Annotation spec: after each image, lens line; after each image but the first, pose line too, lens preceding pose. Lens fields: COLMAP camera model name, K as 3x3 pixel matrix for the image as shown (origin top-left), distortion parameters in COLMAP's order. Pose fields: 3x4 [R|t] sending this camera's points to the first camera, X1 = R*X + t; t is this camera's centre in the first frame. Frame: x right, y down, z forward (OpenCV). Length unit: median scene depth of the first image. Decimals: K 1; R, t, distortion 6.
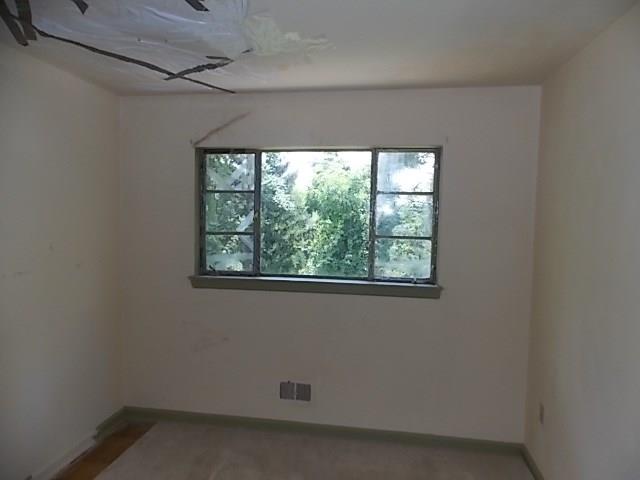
lens RADIAL K [[426.6, 0, 321.6], [0, 426.6, 231.8], [0, 0, 1]] dist [0.001884, -0.000423]
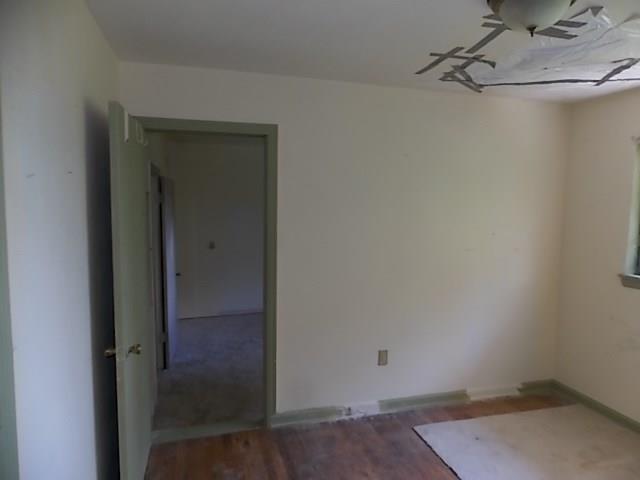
lens RADIAL K [[426.6, 0, 321.6], [0, 426.6, 231.8], [0, 0, 1]] dist [0.001884, -0.000423]
pose [[0.427487, 0.066194, -0.901595, 0.310441], [-0.058057, 0.997267, 0.045691, 0.000695], [0.902155, 0.032812, 0.430162, -0.066860]]
